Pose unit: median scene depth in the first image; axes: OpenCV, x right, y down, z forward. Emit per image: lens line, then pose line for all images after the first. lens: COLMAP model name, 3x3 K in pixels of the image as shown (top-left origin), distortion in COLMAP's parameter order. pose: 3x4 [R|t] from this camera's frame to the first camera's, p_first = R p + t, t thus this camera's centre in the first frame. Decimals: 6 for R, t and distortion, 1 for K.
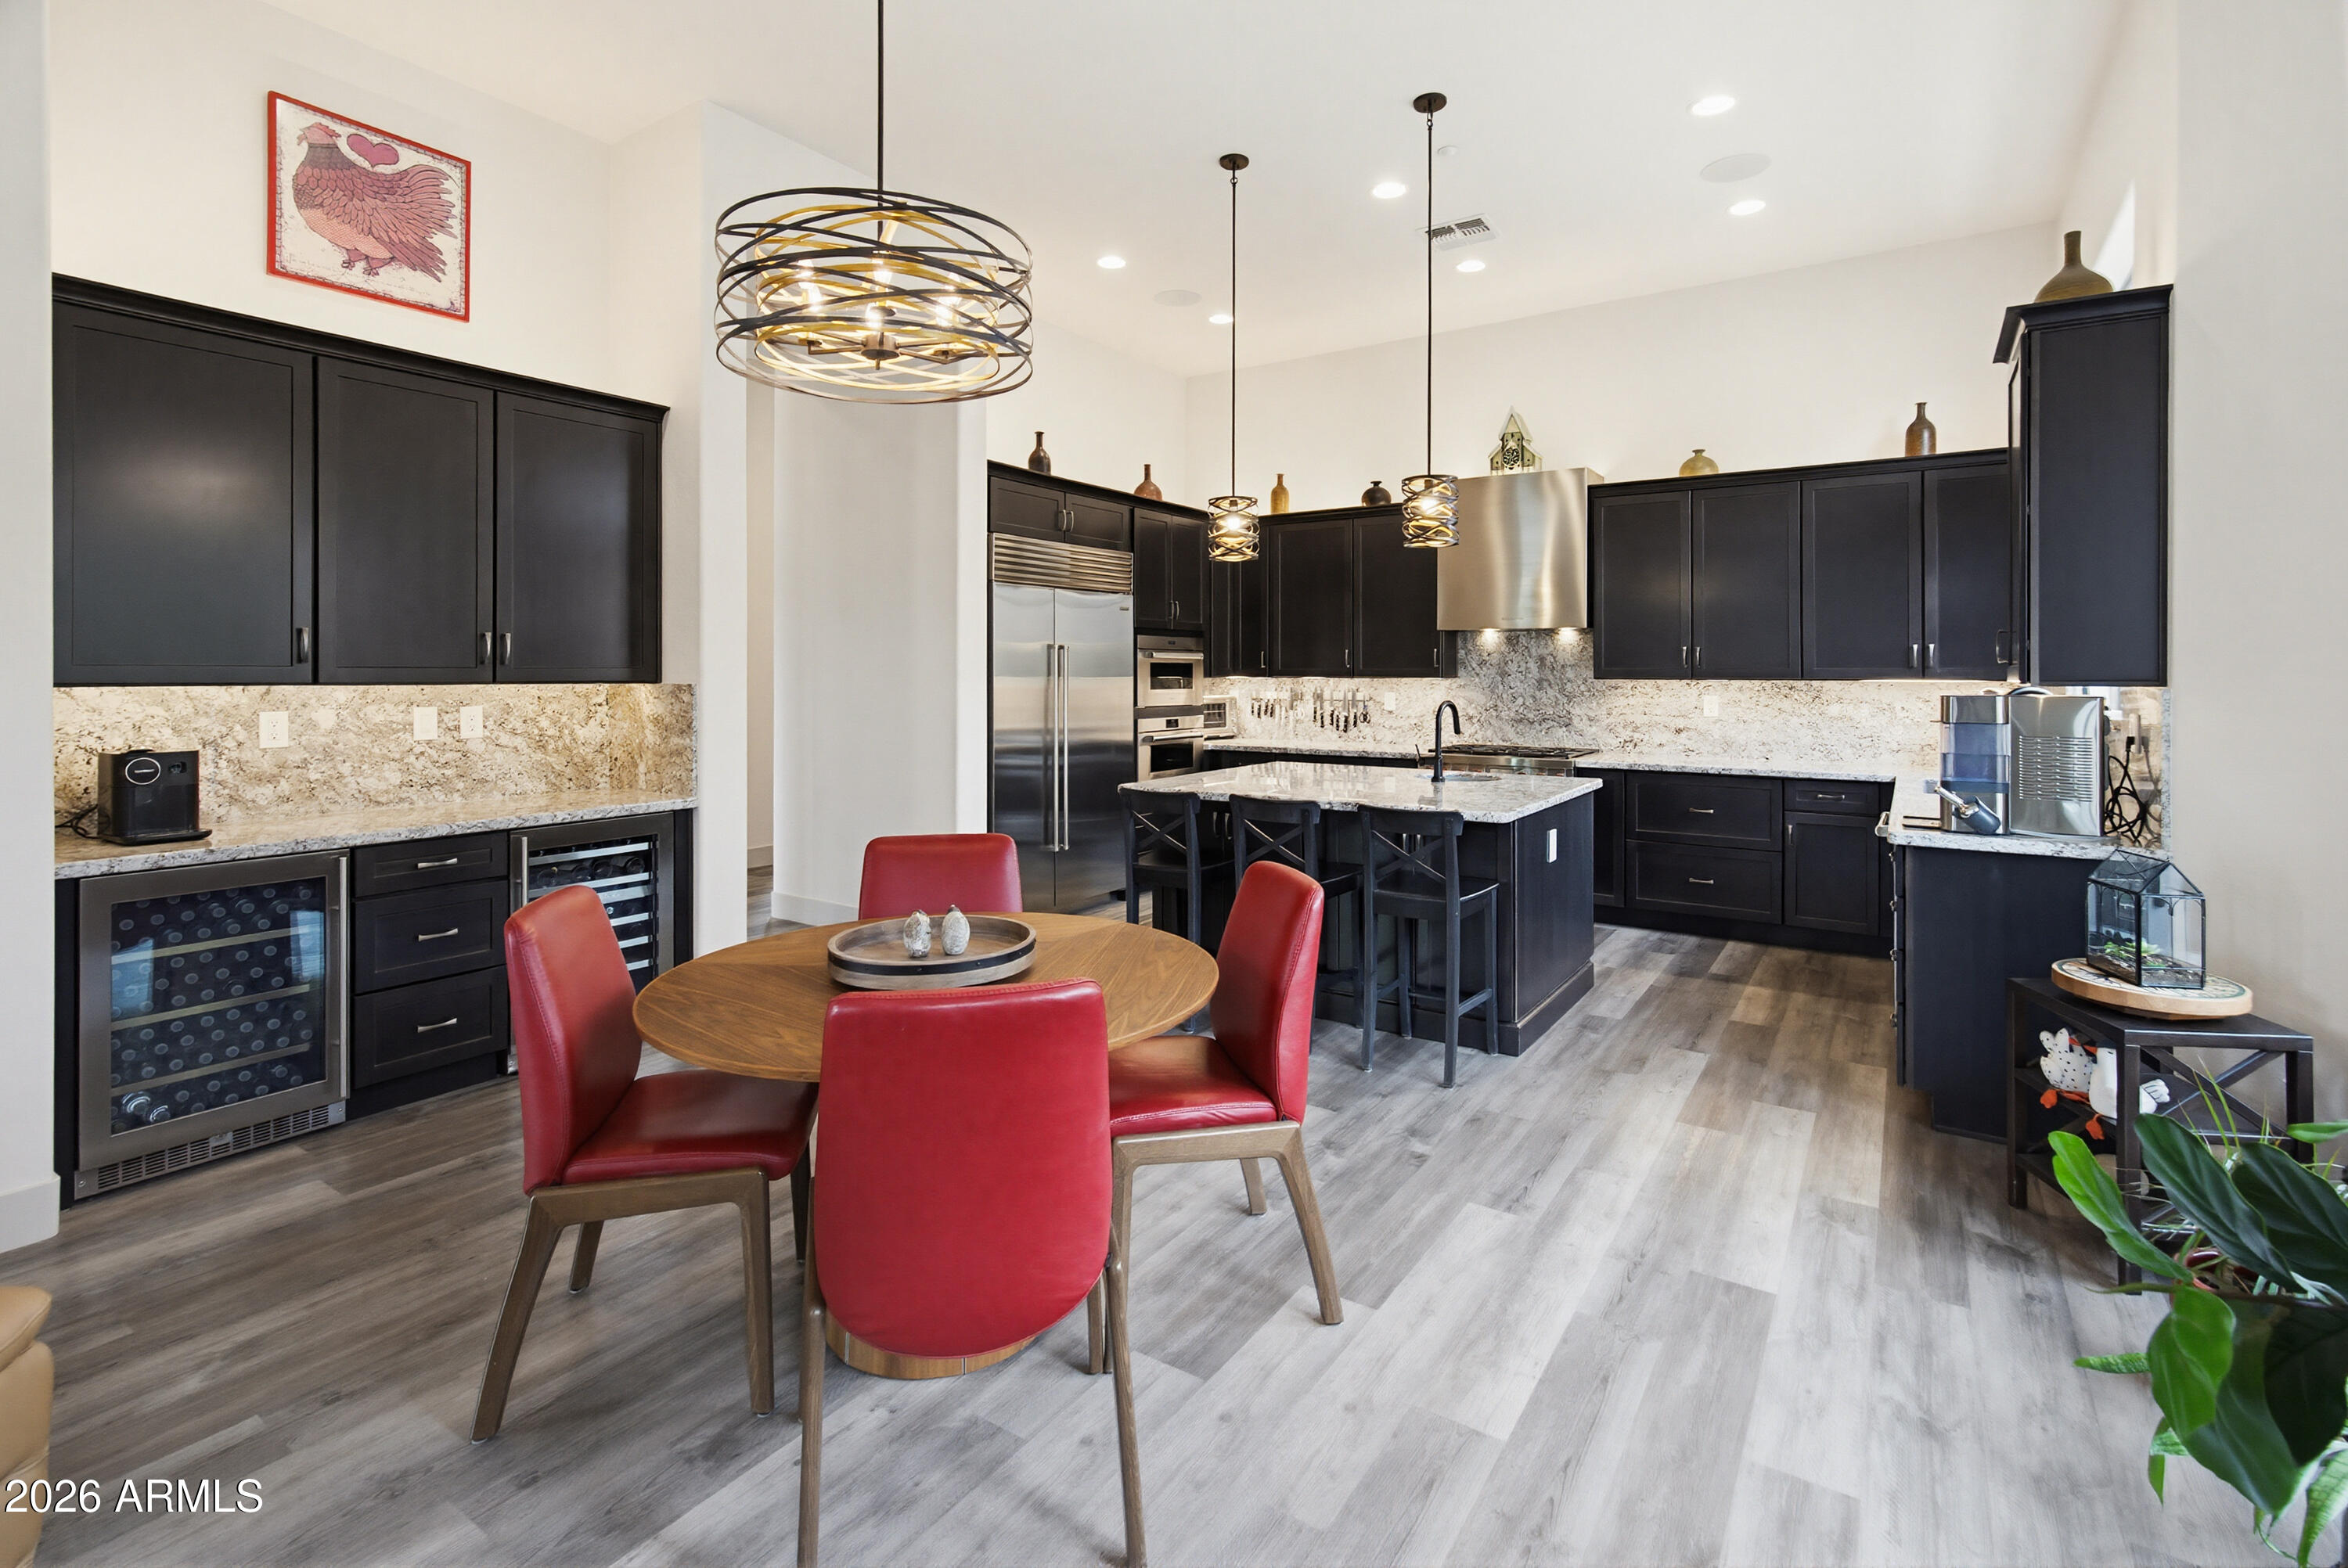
lens RADIAL K [[1092.5, 0, 1174.8], [0, 1092.5, 670.1], [0, 0, 1]] dist [0.001397, 0.000337]
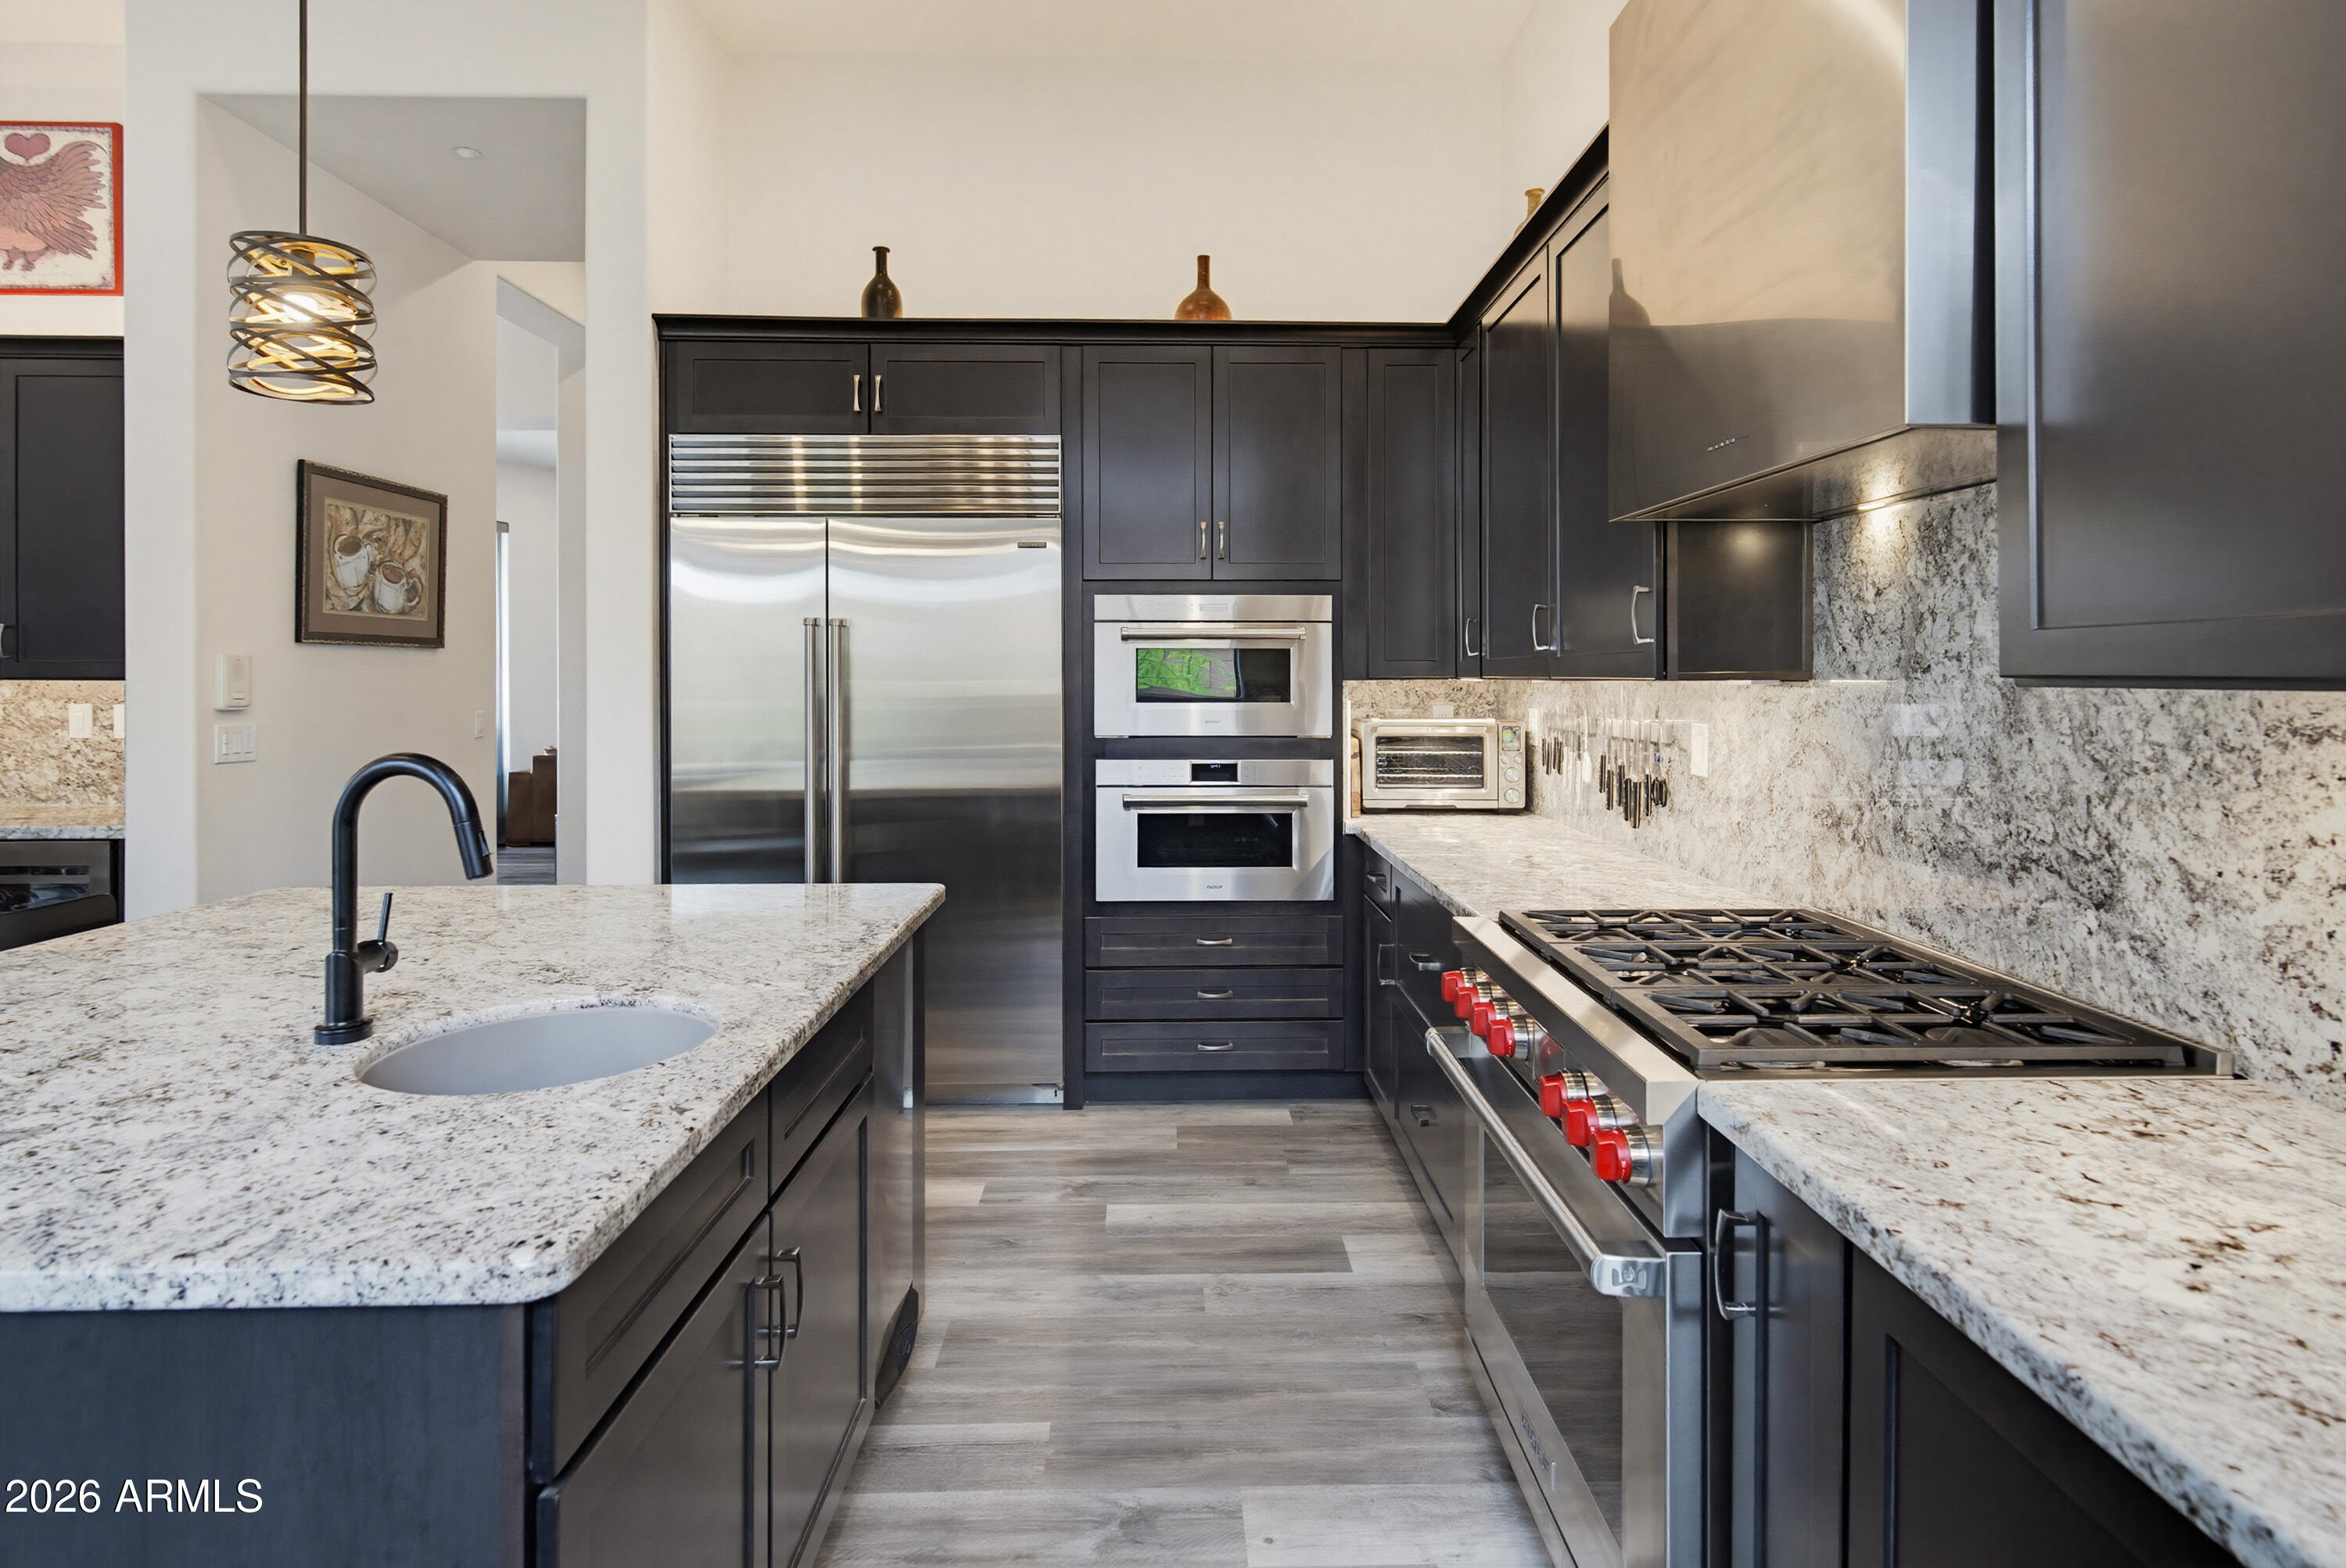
lens RADIAL K [[1198.4, 0, 1183.7], [0, 1198.4, 674.4], [0, 0, 1]] dist [0.002428, 0.000491]
pose [[0.574673, -0.001711, -0.818381, 0.535169], [0.000701, 0.999998, -0.001598, 0.007430], [0.818383, 0.000345, 0.574674, 0.856810]]
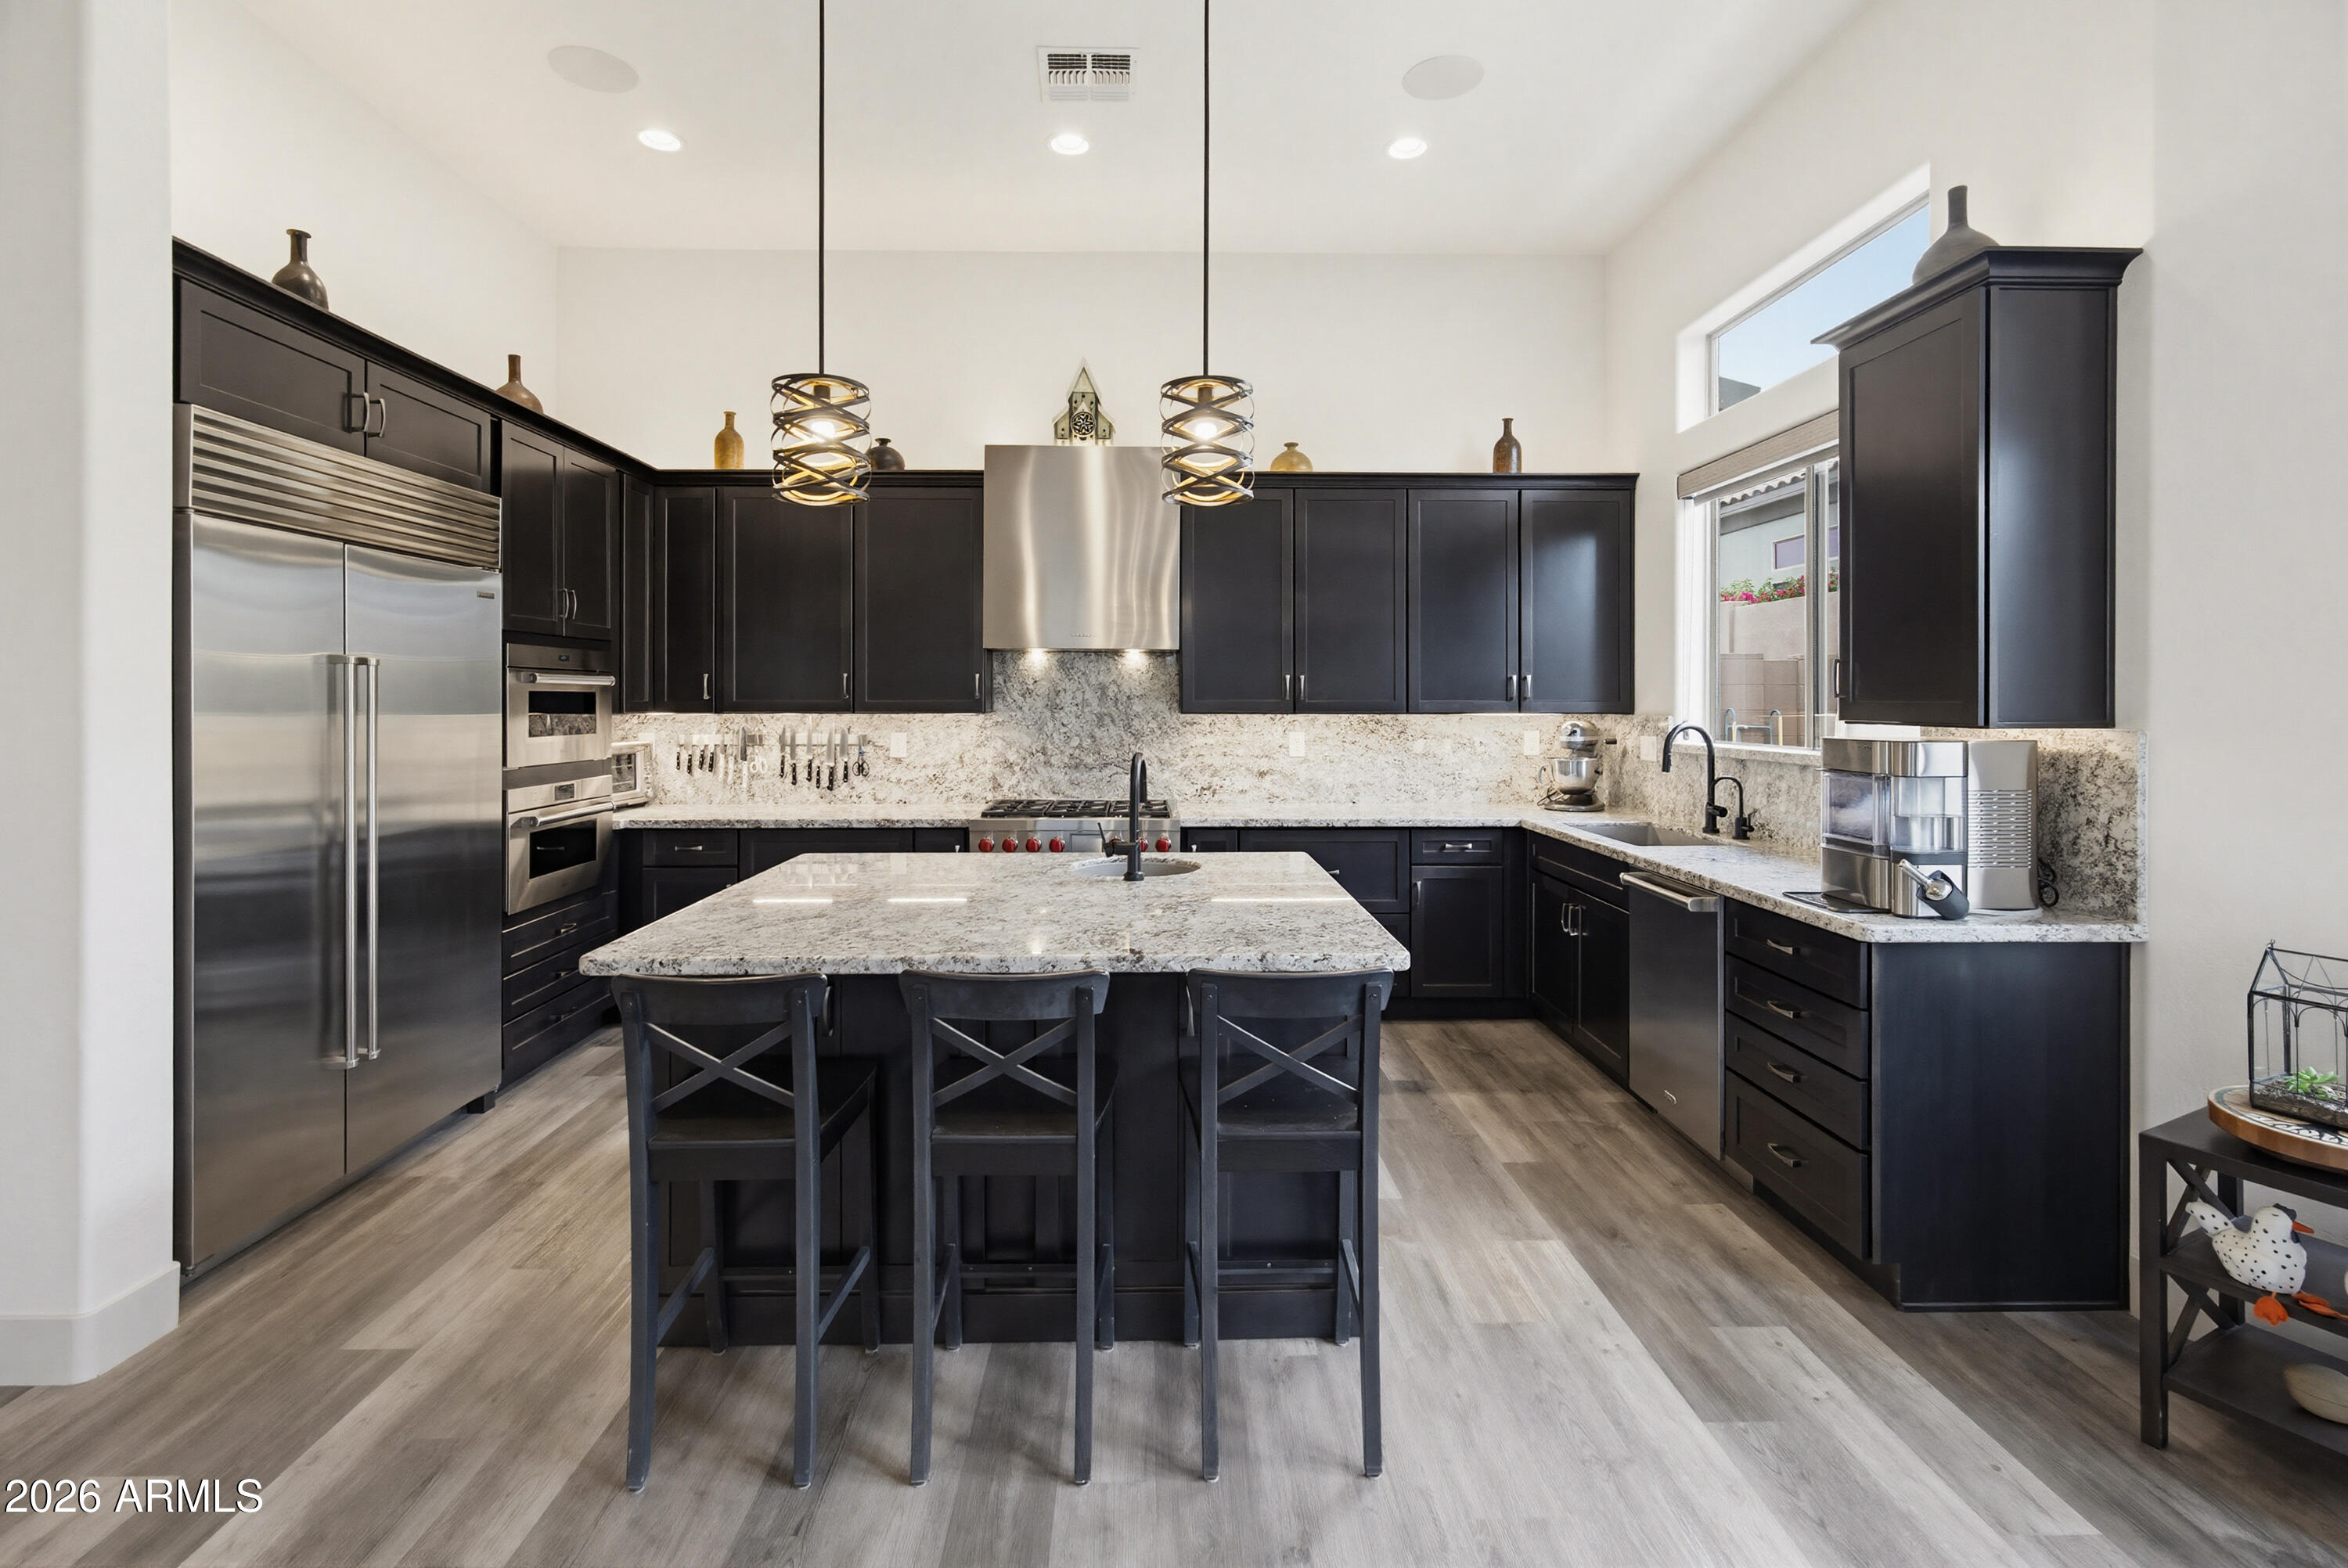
lens RADIAL K [[1087.8, 0, 1164.5], [0, 1087.8, 698.7], [0, 0, 1]] dist [0.002904, 0.000621]
pose [[0.817300, -0.000709, 0.576211, -0.097772], [-0.000065, 0.999999, 0.001323, -0.004381], [-0.576212, -0.001119, 0.817300, 0.401372]]
